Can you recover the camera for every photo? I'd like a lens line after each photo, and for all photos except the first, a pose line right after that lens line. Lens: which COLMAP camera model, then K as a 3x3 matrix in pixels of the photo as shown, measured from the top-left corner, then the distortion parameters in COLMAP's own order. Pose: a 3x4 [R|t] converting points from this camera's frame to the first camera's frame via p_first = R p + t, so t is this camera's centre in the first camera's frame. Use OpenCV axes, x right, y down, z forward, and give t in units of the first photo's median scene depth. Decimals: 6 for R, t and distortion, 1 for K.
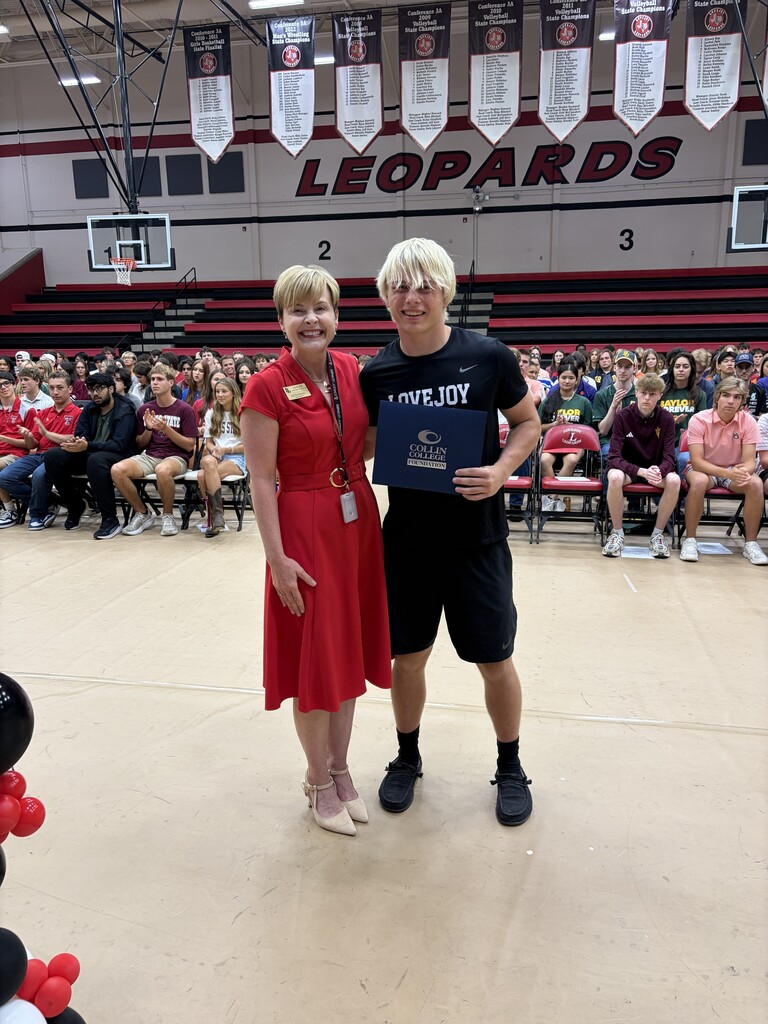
lens RADIAL K [[763.4, 0, 394.1], [0, 763.4, 510.5], [0, 0, 1]] dist [0.051024, -0.058824]
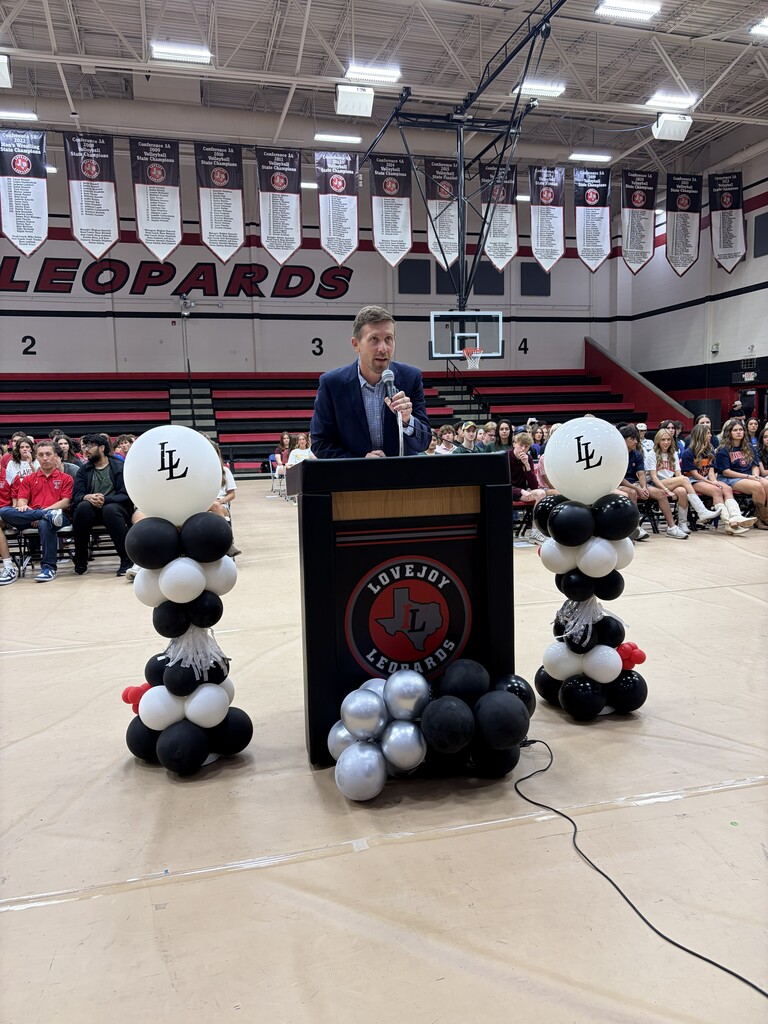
lens RADIAL K [[763.4, 0, 383.9], [0, 763.4, 506.9], [0, 0, 1]] dist [0.051024, -0.058824]
pose [[0.898536, -0.056332, 0.435271, -0.182016], [0.112321, 0.988217, -0.103973, 0.033529], [-0.424285, 0.142314, 0.894276, -0.078876]]
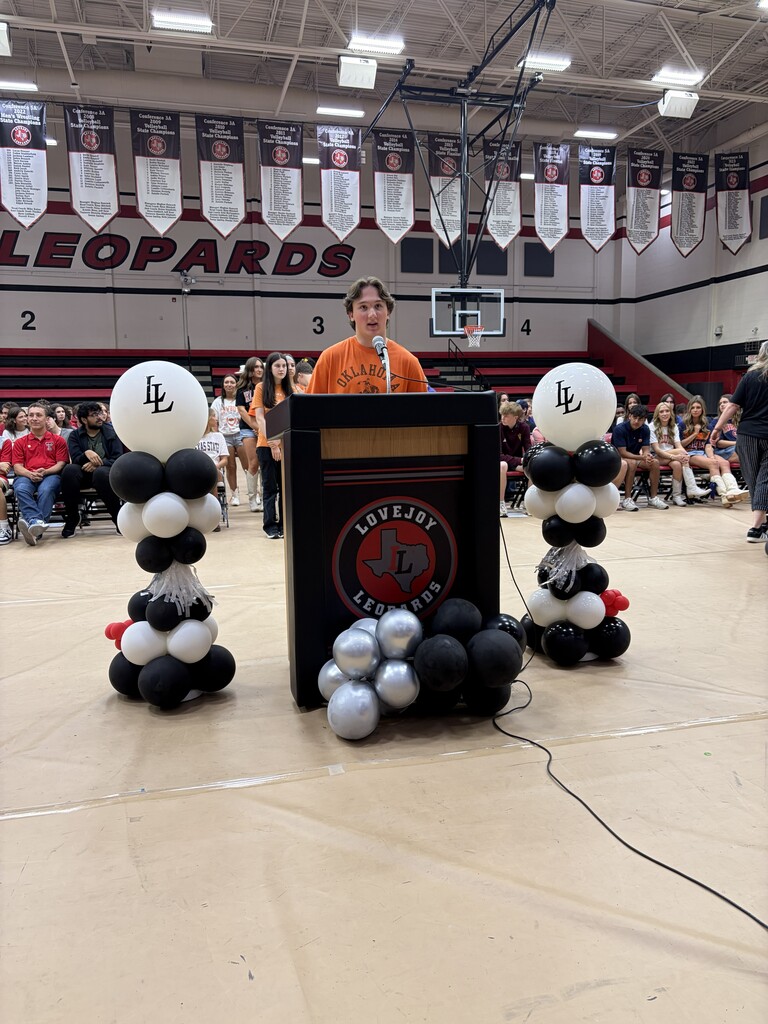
lens RADIAL K [[763.4, 0, 384.0], [0, 763.4, 507.5], [0, 0, 1]] dist [0.051024, -0.058824]
pose [[0.899874, -0.055524, 0.432602, -0.179059], [0.101543, 0.991279, -0.083995, 0.043659], [-0.424166, 0.119513, 0.897664, -0.078841]]
